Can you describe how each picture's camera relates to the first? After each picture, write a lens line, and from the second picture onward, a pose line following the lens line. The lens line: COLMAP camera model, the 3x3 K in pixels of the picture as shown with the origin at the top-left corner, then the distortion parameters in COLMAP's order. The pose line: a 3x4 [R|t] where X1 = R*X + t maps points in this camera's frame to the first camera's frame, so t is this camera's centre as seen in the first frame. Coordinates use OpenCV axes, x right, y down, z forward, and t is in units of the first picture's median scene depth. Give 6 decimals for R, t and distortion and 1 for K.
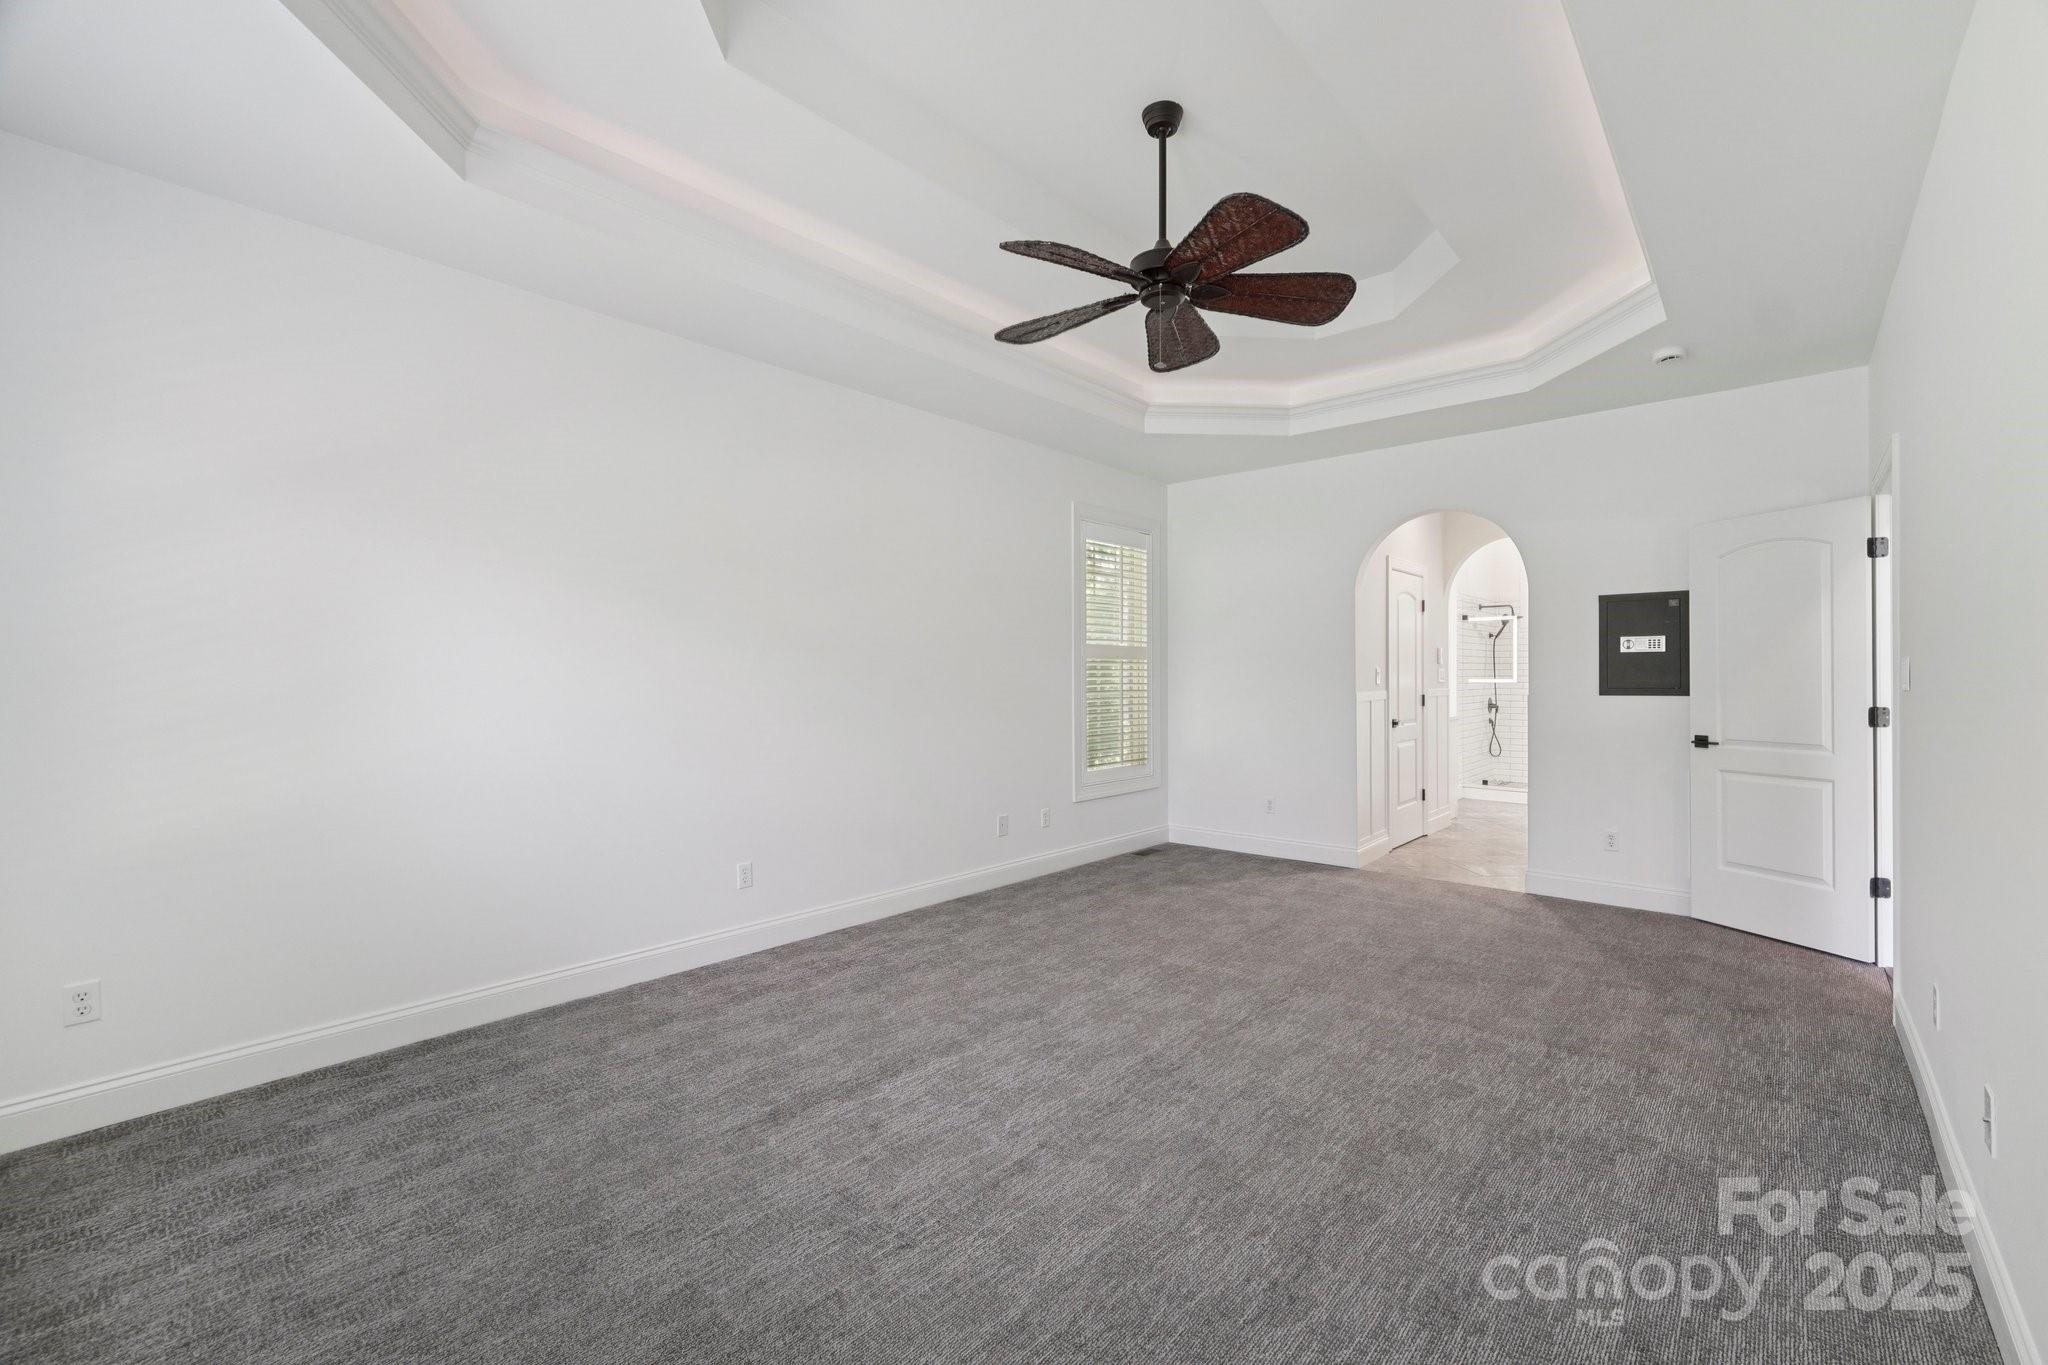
lens RADIAL K [[869.7, 0, 1036.0], [0, 869.7, 685.9], [0, 0, 1]] dist [-0.002174, 0.000415]
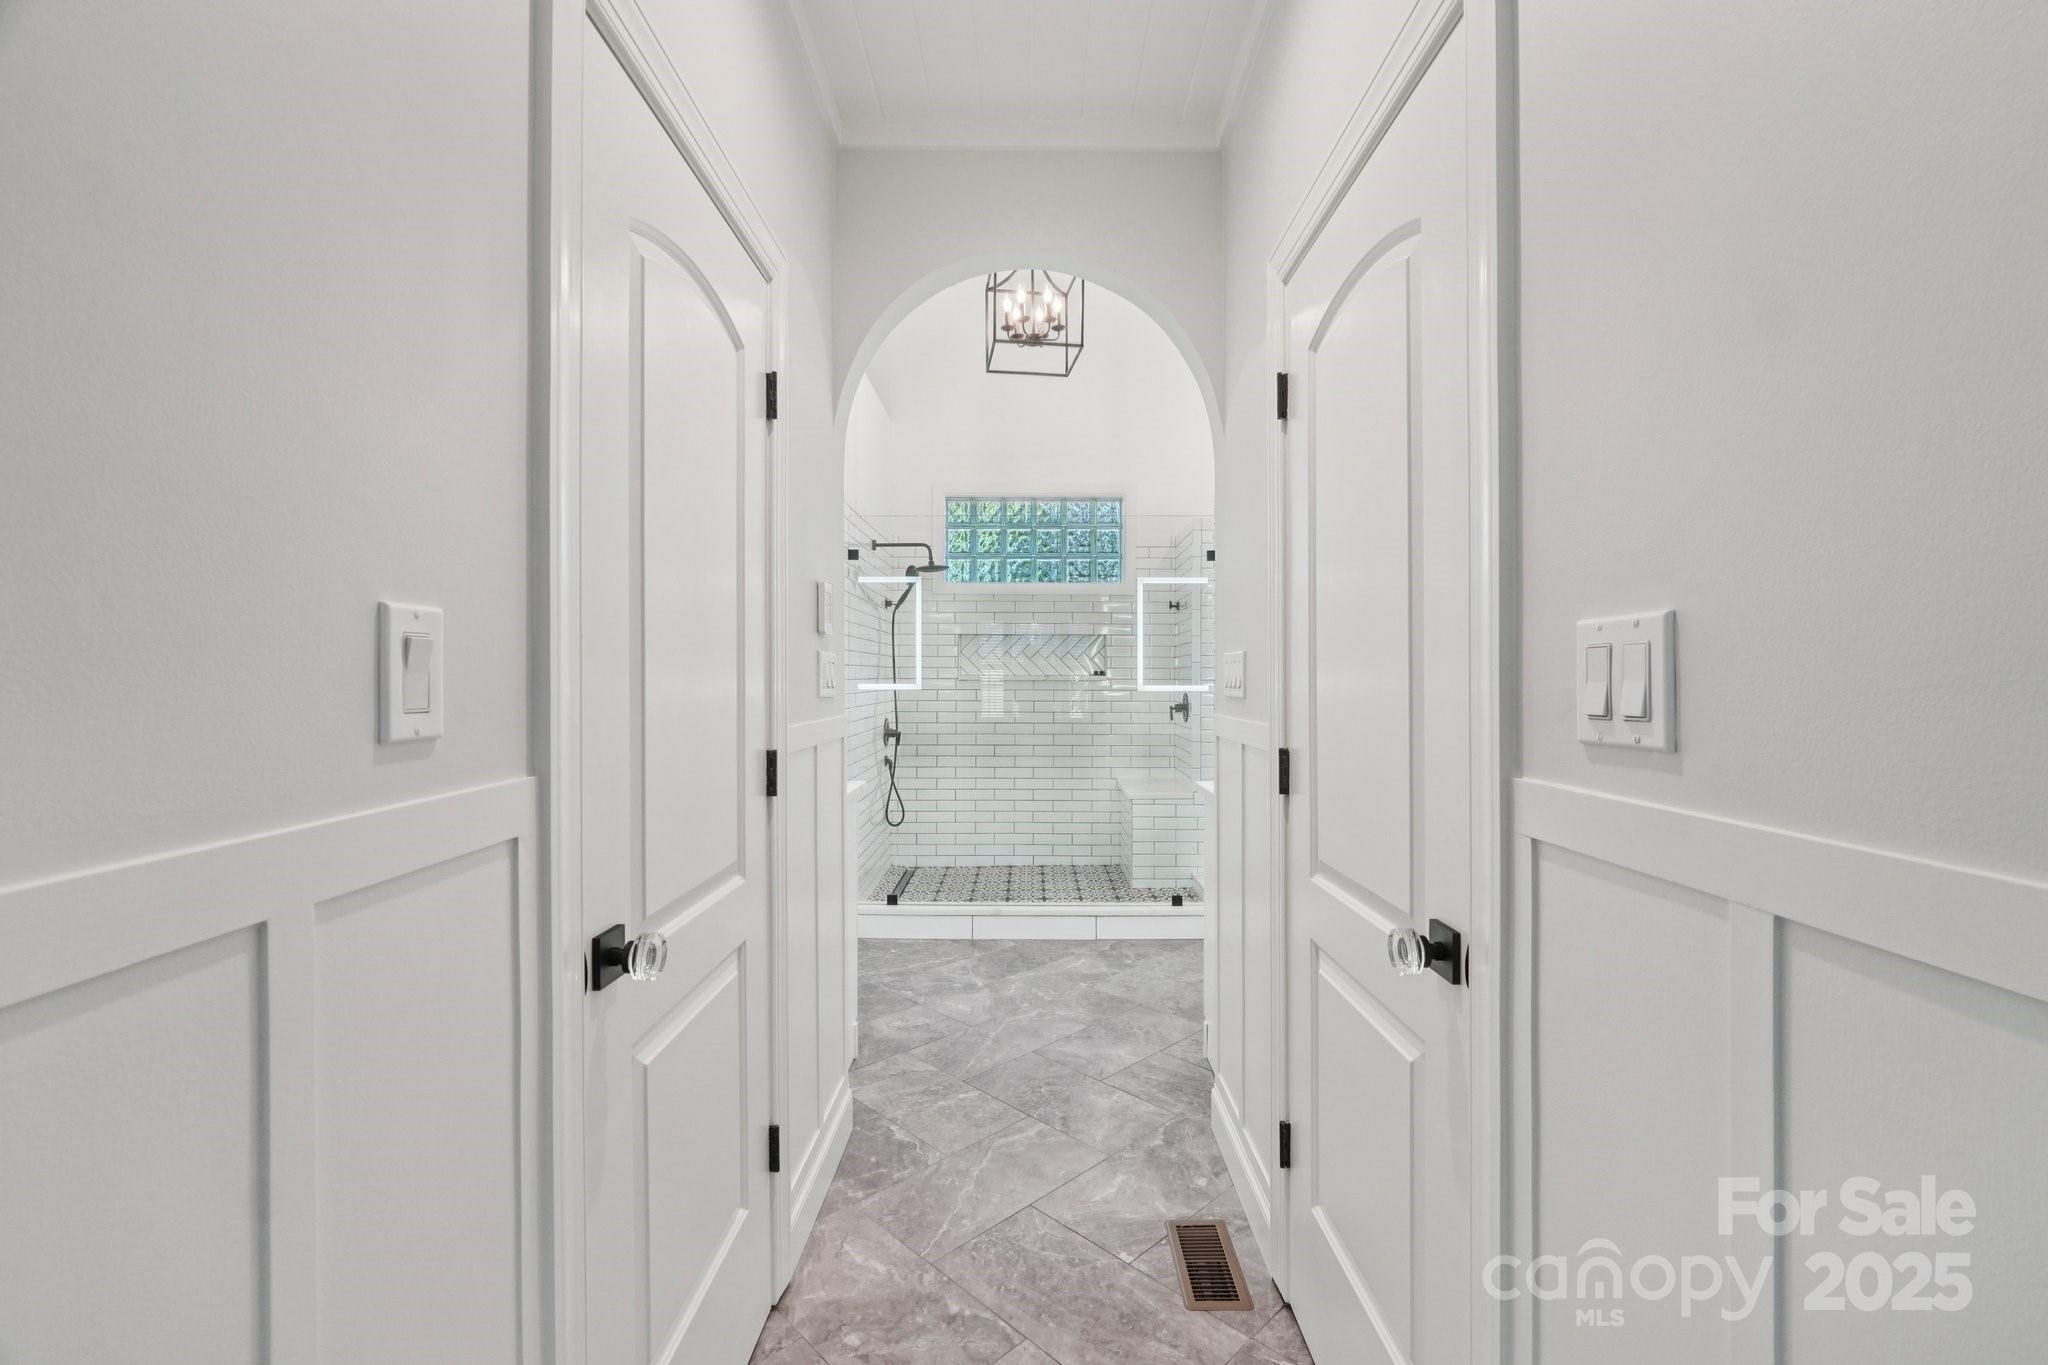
lens RADIAL K [[869.7, 0, 1036.0], [0, 869.7, 685.9], [0, 0, 1]] dist [-0.002174, 0.000415]
pose [[0.752767, -0.001661, 0.658285, 0.235332], [0.003349, 0.999994, -0.001306, -0.005505], [-0.658279, 0.003188, 0.752767, 0.529834]]
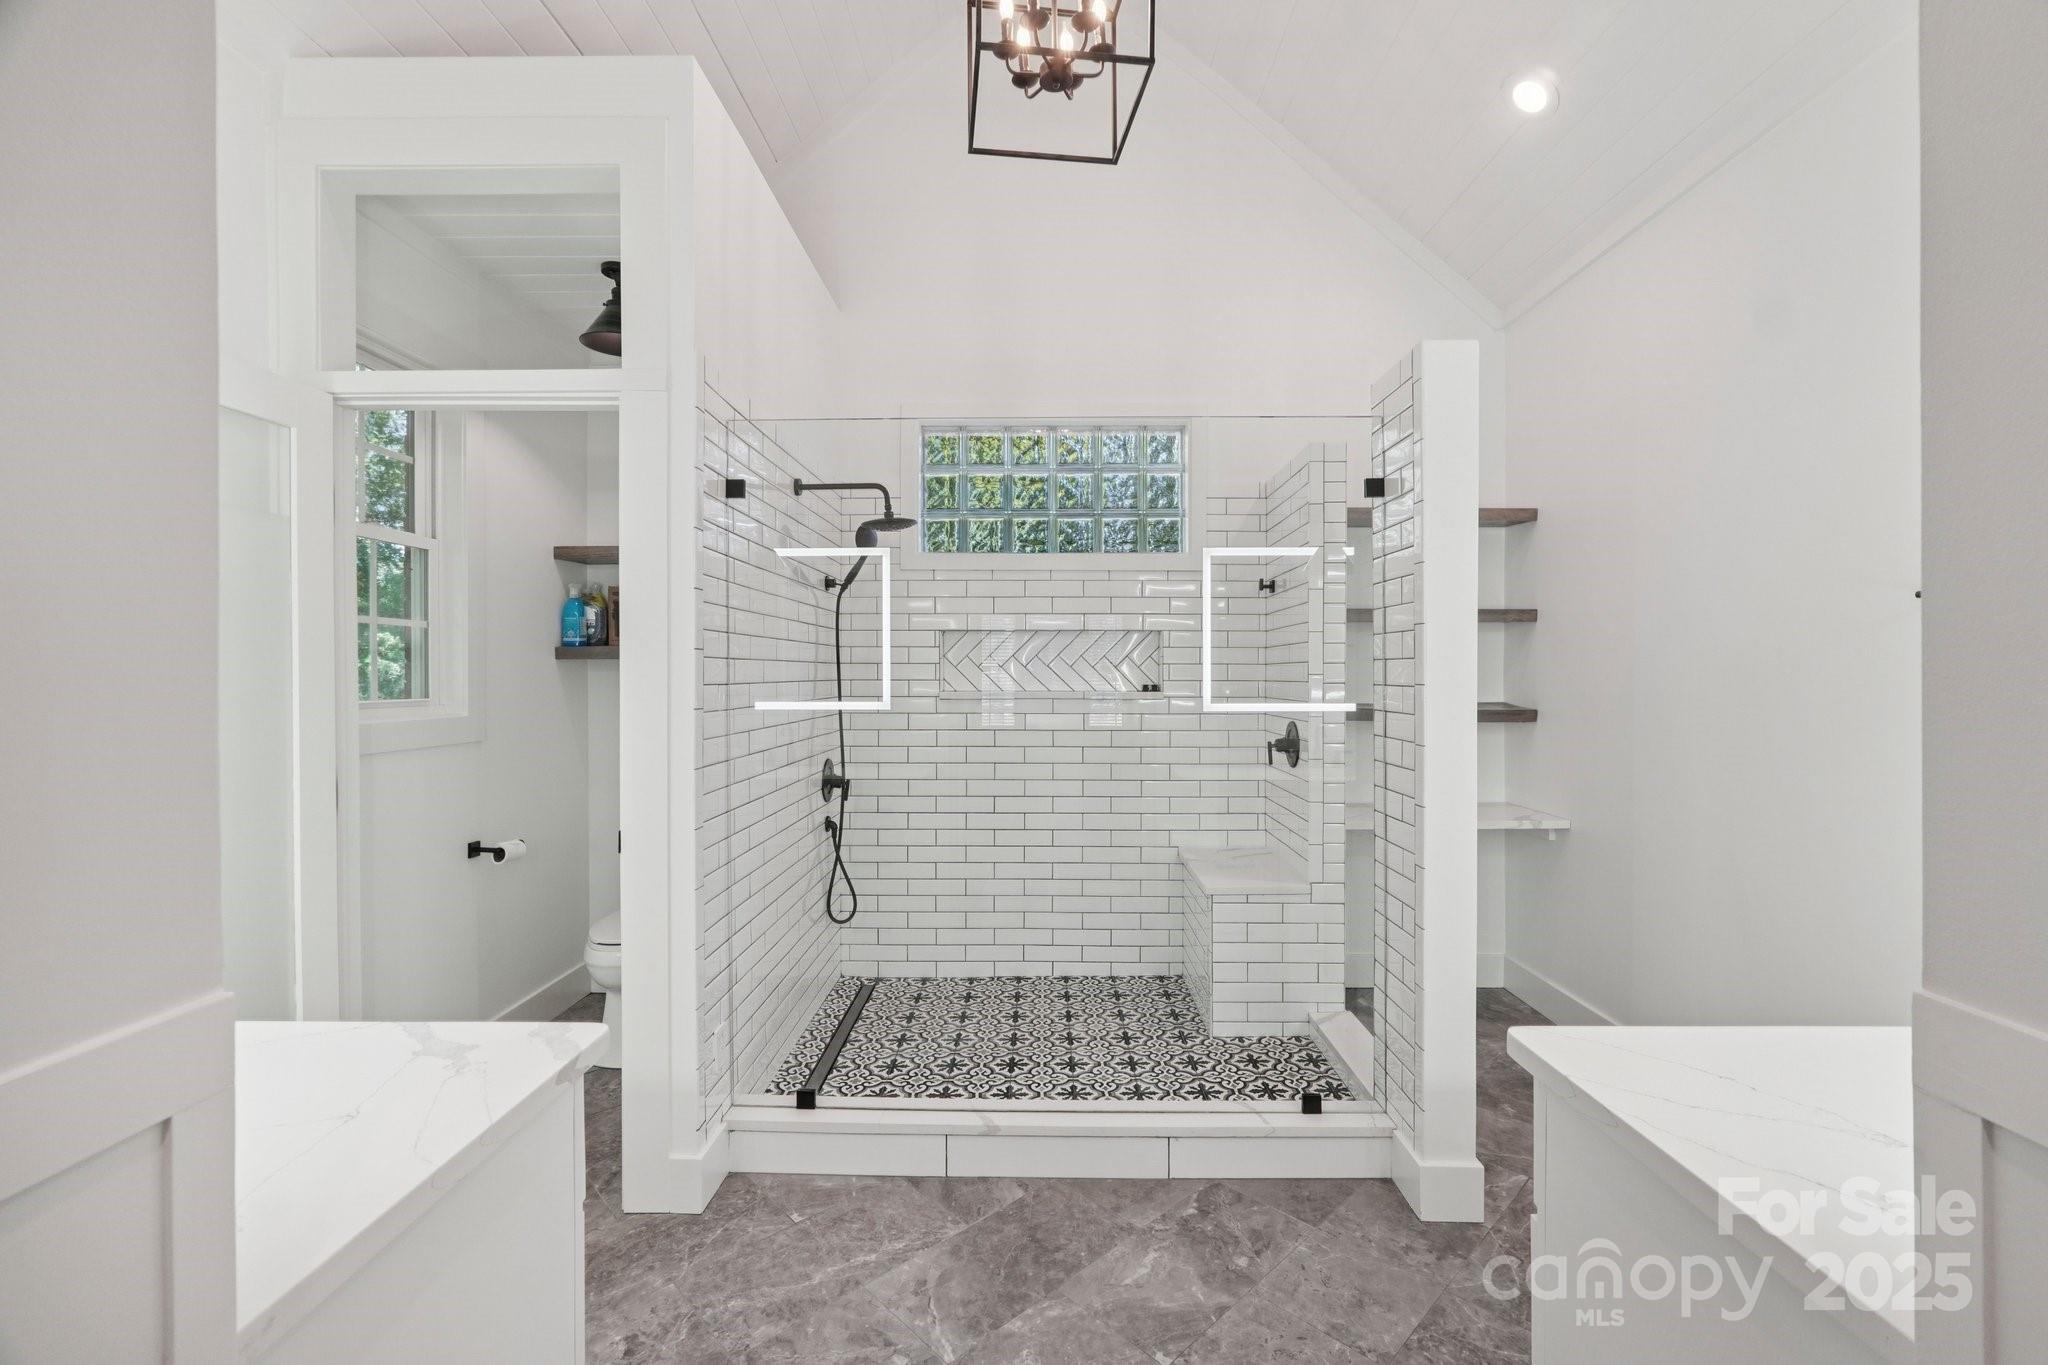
lens RADIAL K [[869.7, 0, 1036.0], [0, 869.7, 685.9], [0, 0, 1]] dist [-0.002174, 0.000415]
pose [[0.763343, -0.004041, 0.645981, 0.358524], [0.004244, 0.999990, 0.001241, -0.016174], [-0.645980, 0.001794, 0.763352, 0.674756]]
